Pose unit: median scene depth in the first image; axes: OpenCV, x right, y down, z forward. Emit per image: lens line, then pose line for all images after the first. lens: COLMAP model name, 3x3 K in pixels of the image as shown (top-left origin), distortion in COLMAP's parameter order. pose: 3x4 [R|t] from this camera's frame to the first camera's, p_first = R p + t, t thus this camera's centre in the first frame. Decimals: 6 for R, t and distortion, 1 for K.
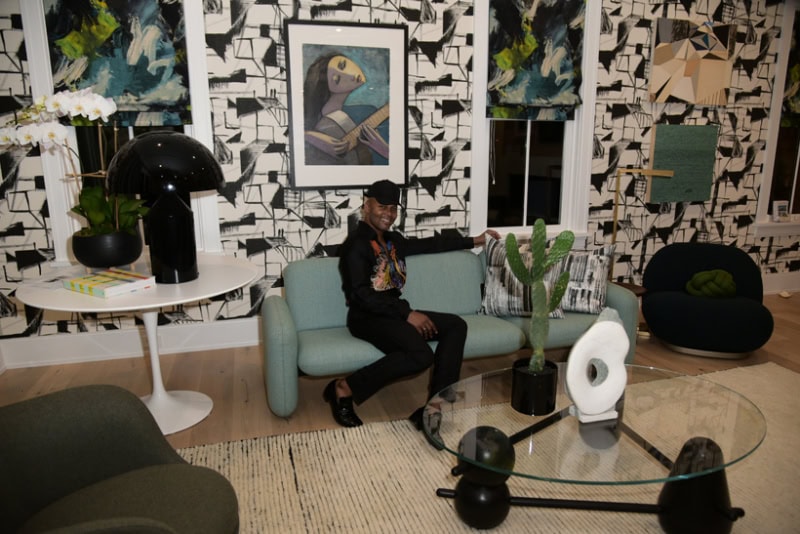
lens RADIAL K [[540.3, 0, 401.2], [0, 540.3, 276.7], [0, 0, 1]] dist [-0.051520, 0.019300]
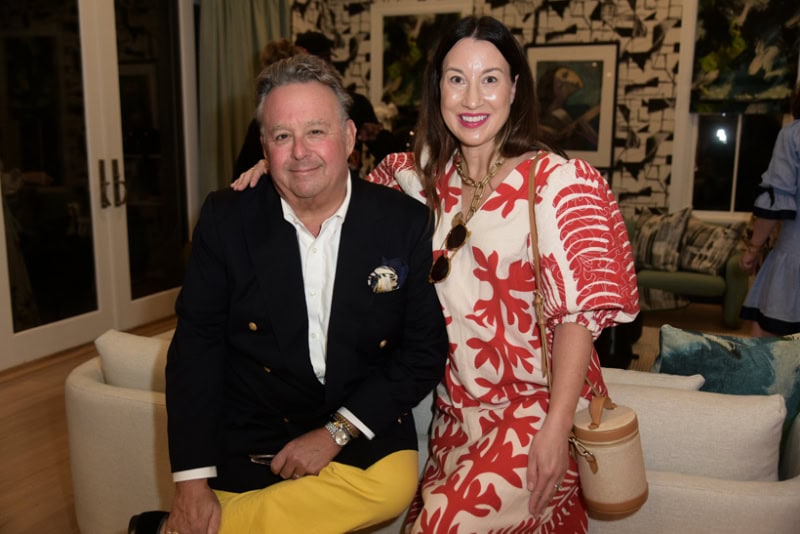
lens RADIAL K [[788.0, 0, 400.0], [0, 788.0, 267.0], [0, 0, 1]] dist [0.013084, 0.014193]
pose [[0.799066, 0.111555, -0.590804, 0.708445], [-0.151813, 0.988232, -0.018731, 0.158059], [0.581762, 0.104659, 0.806598, -0.698570]]
